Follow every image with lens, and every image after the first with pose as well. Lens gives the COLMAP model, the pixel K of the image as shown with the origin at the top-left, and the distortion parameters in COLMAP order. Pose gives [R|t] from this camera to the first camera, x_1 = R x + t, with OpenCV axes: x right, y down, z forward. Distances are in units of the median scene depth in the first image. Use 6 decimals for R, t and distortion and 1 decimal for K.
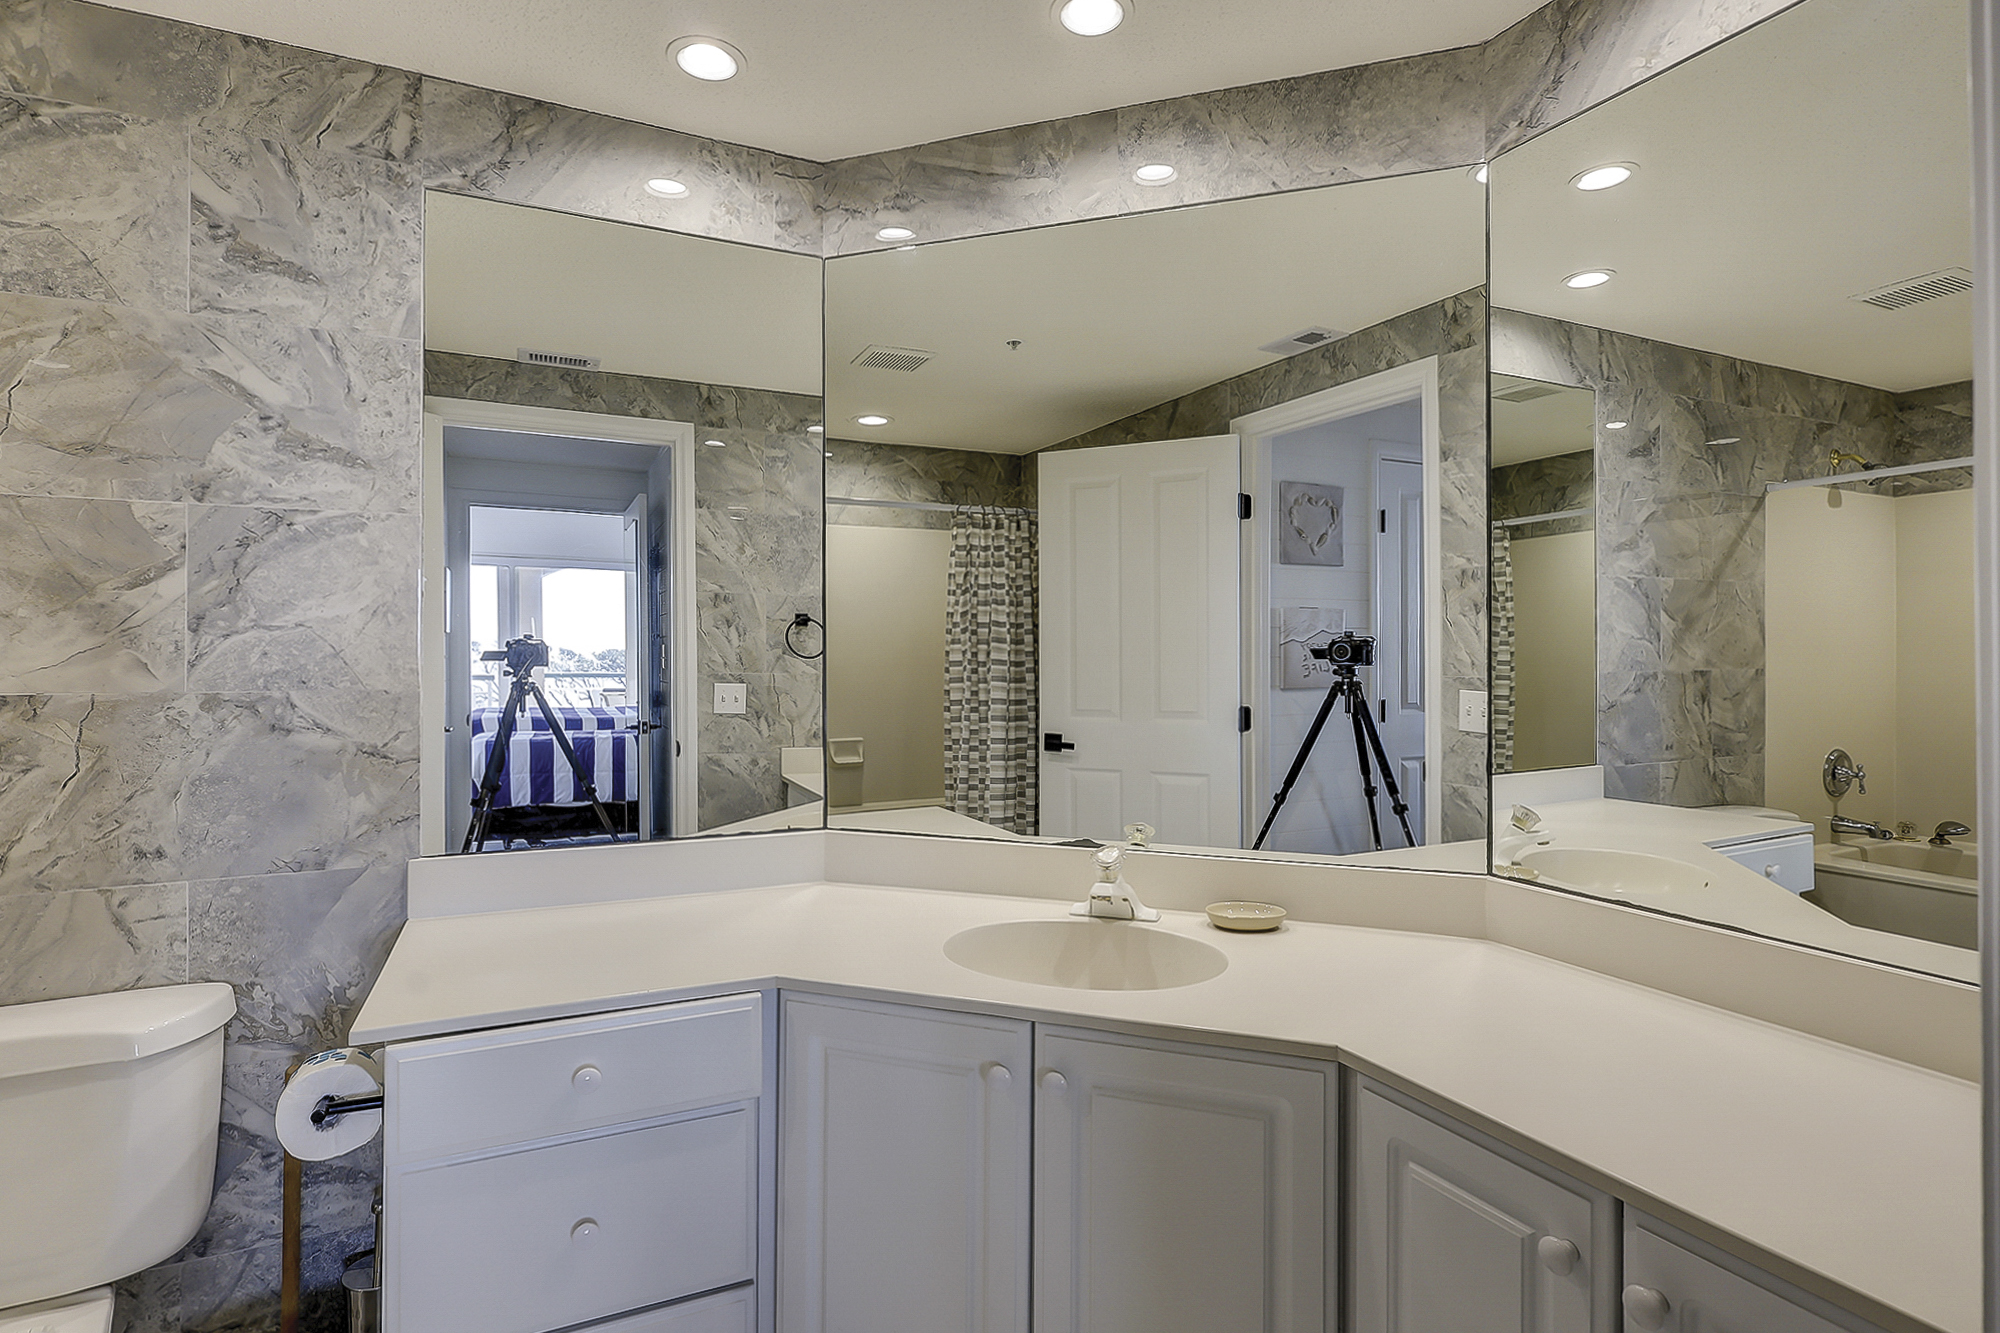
lens RADIAL K [[976.9, 0, 998.9], [0, 976.9, 653.6], [0, 0, 1]] dist [-0.002081, 0.000125]
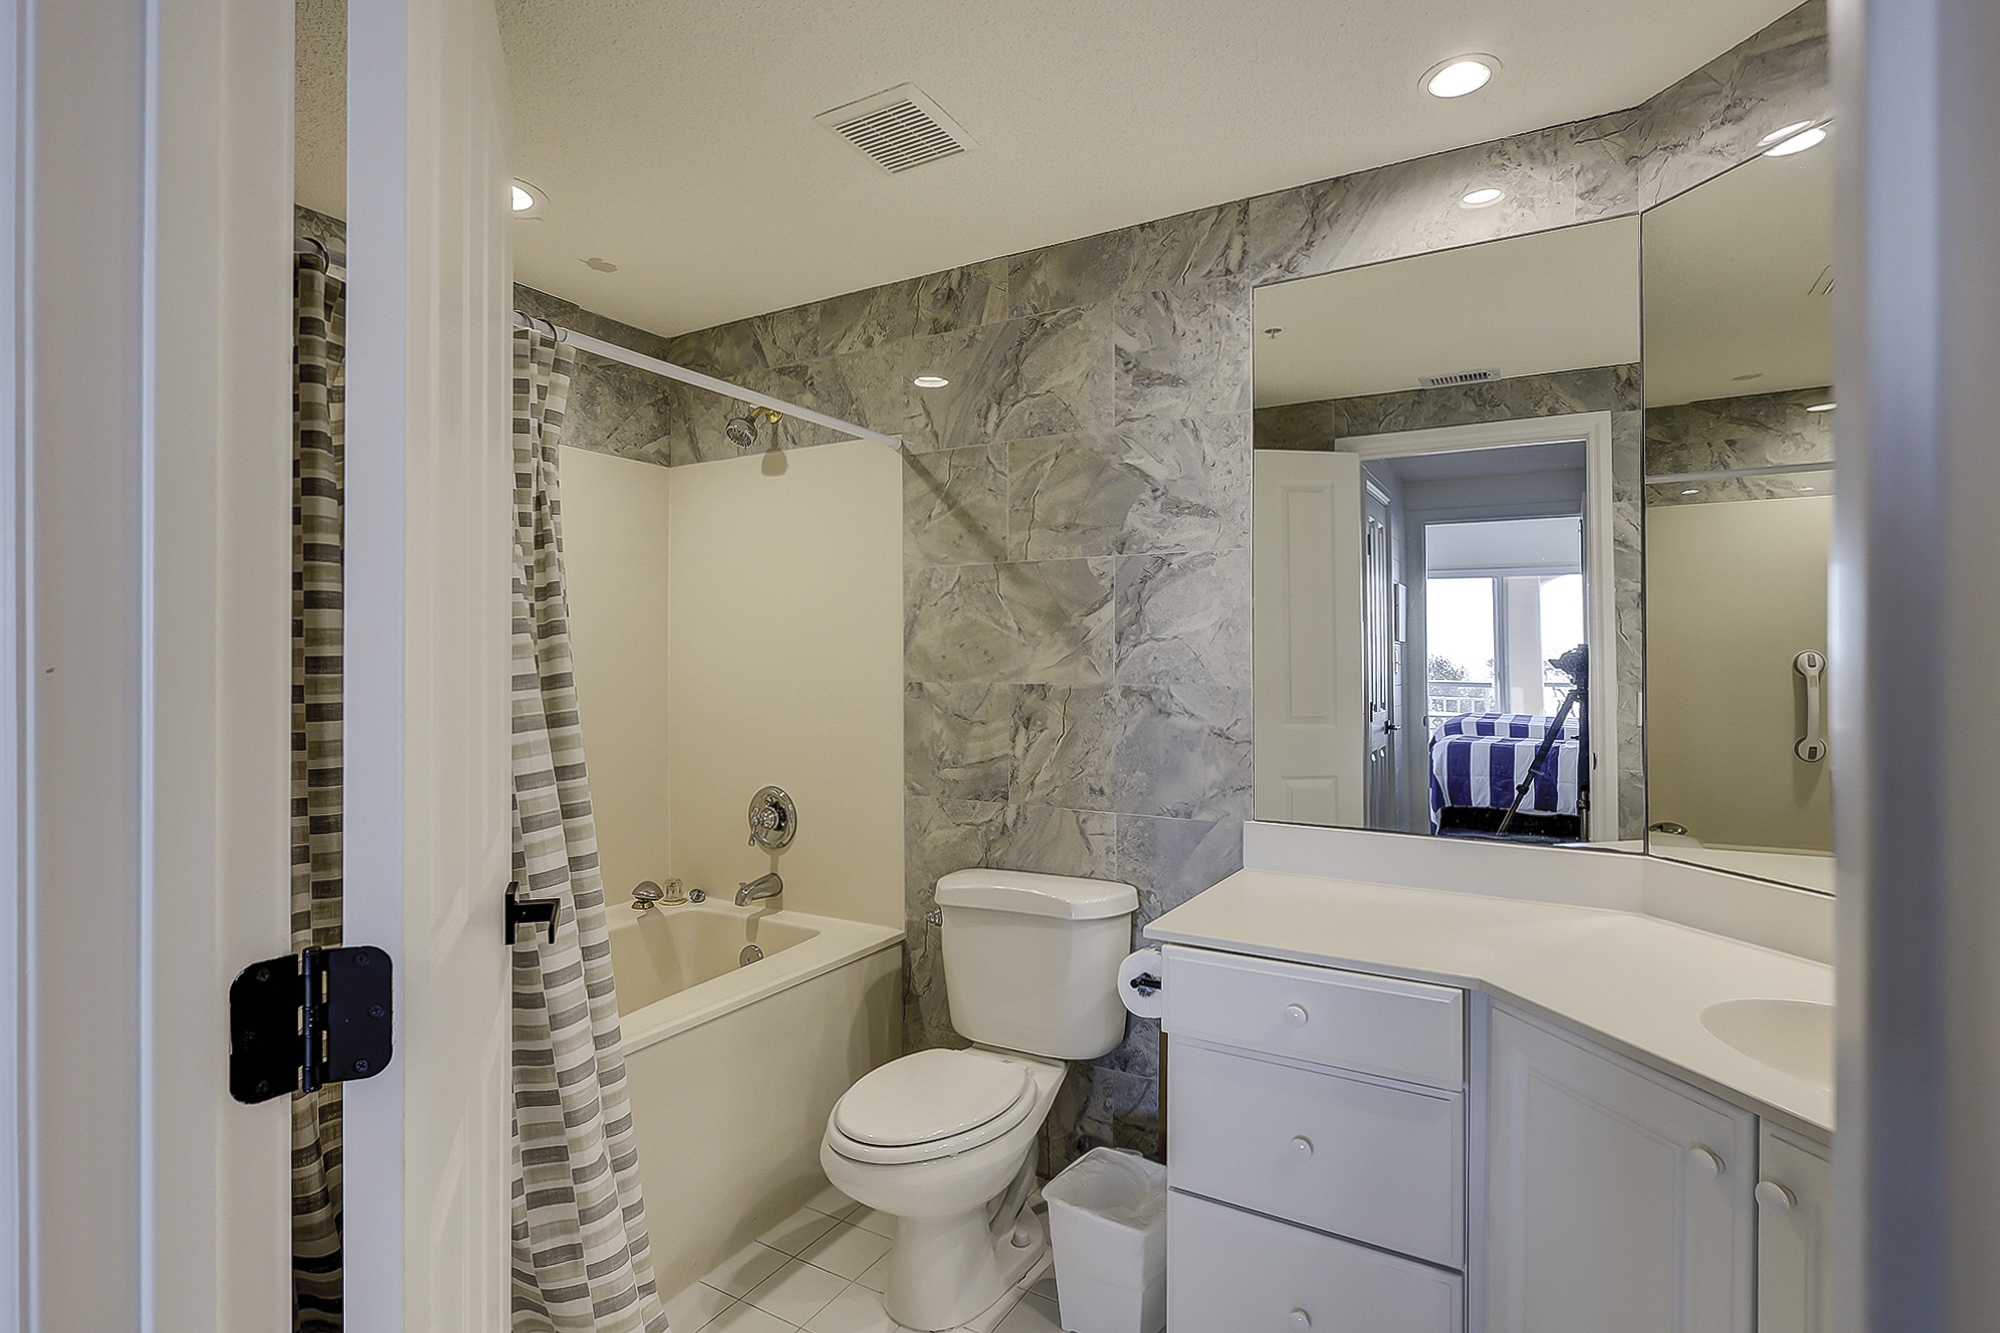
lens RADIAL K [[976.9, 0, 1034.4], [0, 976.9, 664.7], [0, 0, 1]] dist [-0.002081, 0.000125]
pose [[0.578455, 0.002998, -0.815709, 0.285676], [-0.000320, 0.999994, 0.003448, 0.004487], [0.815714, -0.001734, 0.578453, 0.045072]]
